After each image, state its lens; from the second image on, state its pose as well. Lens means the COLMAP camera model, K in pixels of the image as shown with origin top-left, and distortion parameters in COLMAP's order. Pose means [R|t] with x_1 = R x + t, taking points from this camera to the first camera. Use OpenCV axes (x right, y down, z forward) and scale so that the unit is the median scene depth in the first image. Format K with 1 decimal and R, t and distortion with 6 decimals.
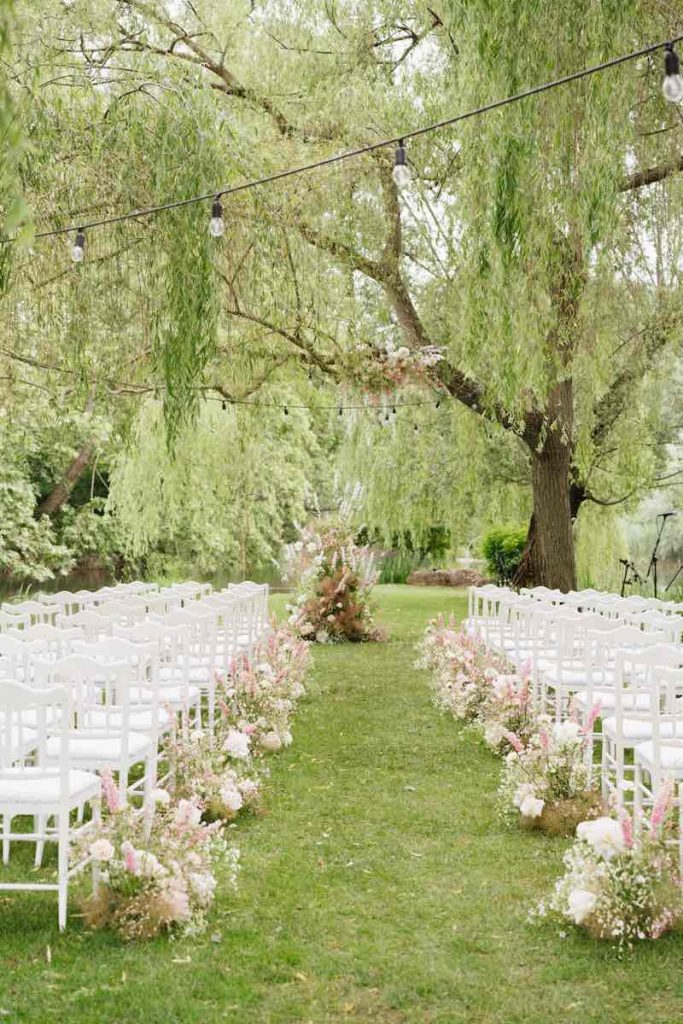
lens RADIAL K [[1411.8, 0, 341.5], [0, 1411.8, 512.0], [0, 0, 1]] dist [-0.008442, 0.007542]
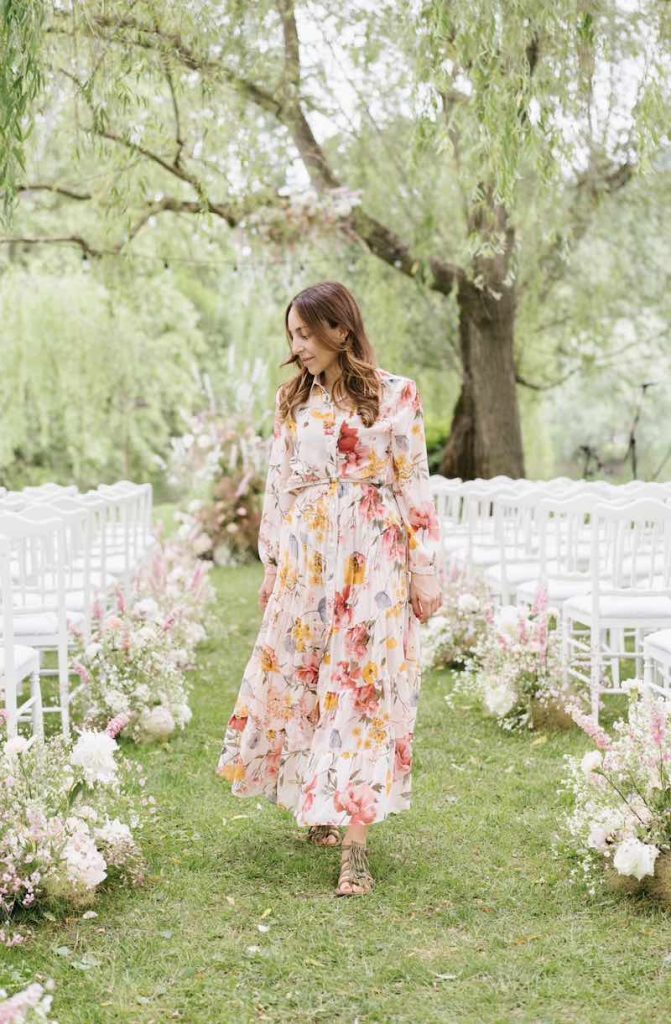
lens RADIAL K [[1422.8, 0, 335.5], [0, 1422.8, 512.0], [0, 0, 1]] dist [0.050151, 0.002157]
pose [[0.996839, -0.031666, 0.072870, -0.010090], [0.026839, 0.997439, 0.066299, 0.018864], [-0.074783, -0.064134, 0.995135, 0.258306]]
